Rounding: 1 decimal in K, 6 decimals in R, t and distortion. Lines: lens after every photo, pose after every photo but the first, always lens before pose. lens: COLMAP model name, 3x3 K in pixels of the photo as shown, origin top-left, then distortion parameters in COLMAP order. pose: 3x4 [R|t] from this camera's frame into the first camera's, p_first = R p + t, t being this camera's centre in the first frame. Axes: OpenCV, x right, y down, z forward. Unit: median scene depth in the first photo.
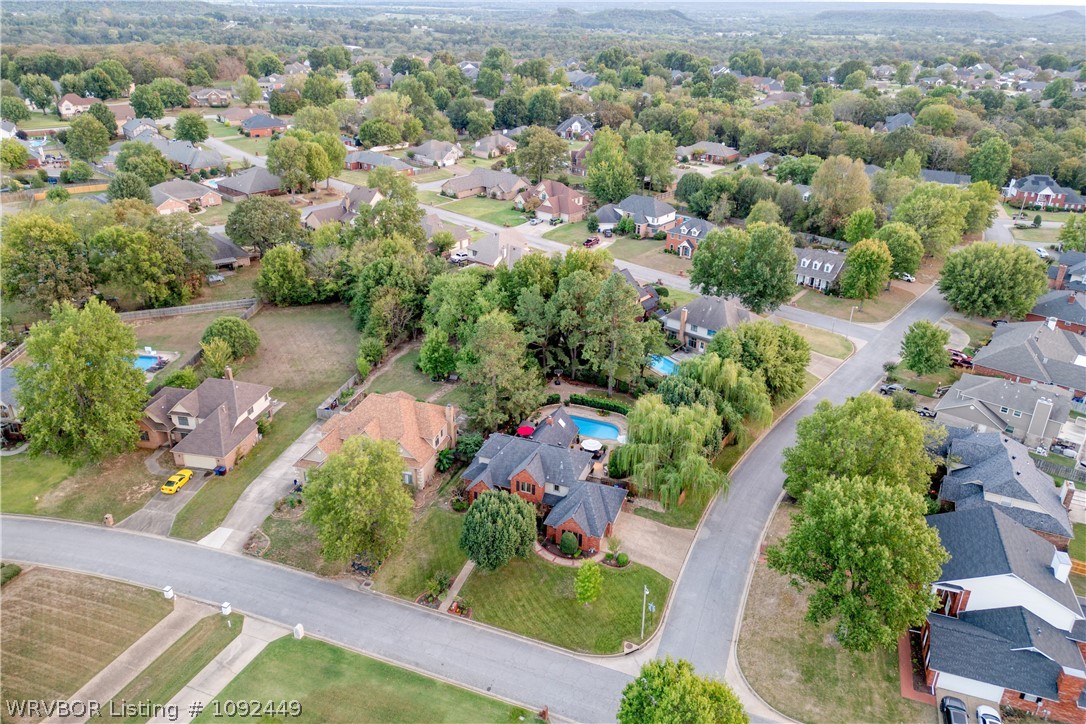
lens RADIAL K [[761.0, 0, 549.8], [0, 761.0, 342.4], [0, 0, 1]] dist [0.084084, -0.086859]
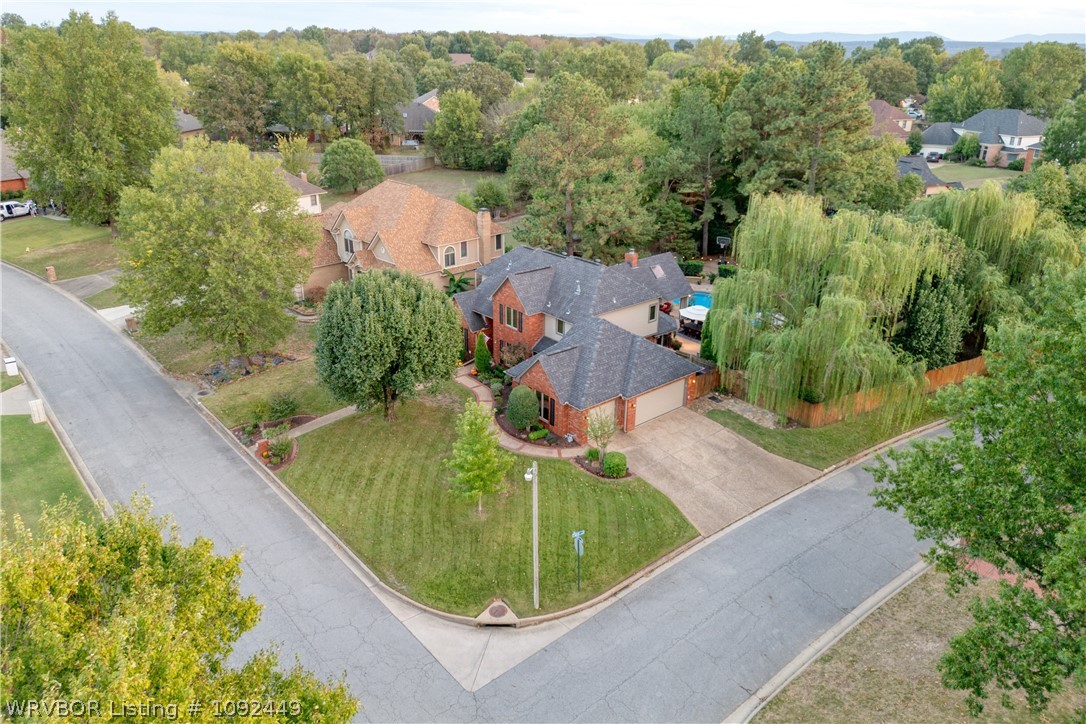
lens RADIAL K [[761.0, 0, 549.8], [0, 761.0, 342.4], [0, 0, 1]] dist [0.084084, -0.086859]
pose [[0.879522, 0.167414, -0.445437, 0.164825], [-0.193137, 0.981091, -0.012617, 0.143109], [0.434902, 0.097127, 0.895224, 0.355758]]
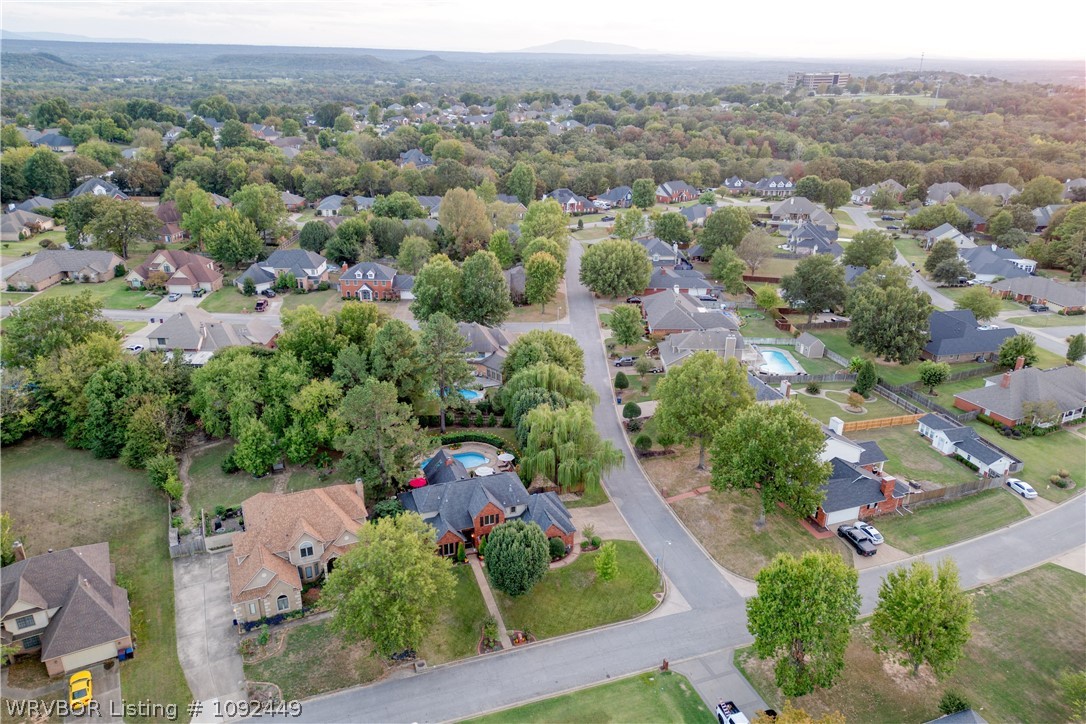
lens RADIAL K [[761.6, 0, 549.2], [0, 761.6, 381.9], [0, 0, 1]] dist [0.091163, -0.101399]
pose [[0.765976, -0.260210, 0.587853, -0.365596], [0.263045, 0.961230, 0.082734, -0.038877], [-0.586590, 0.091260, 0.804726, 0.062369]]
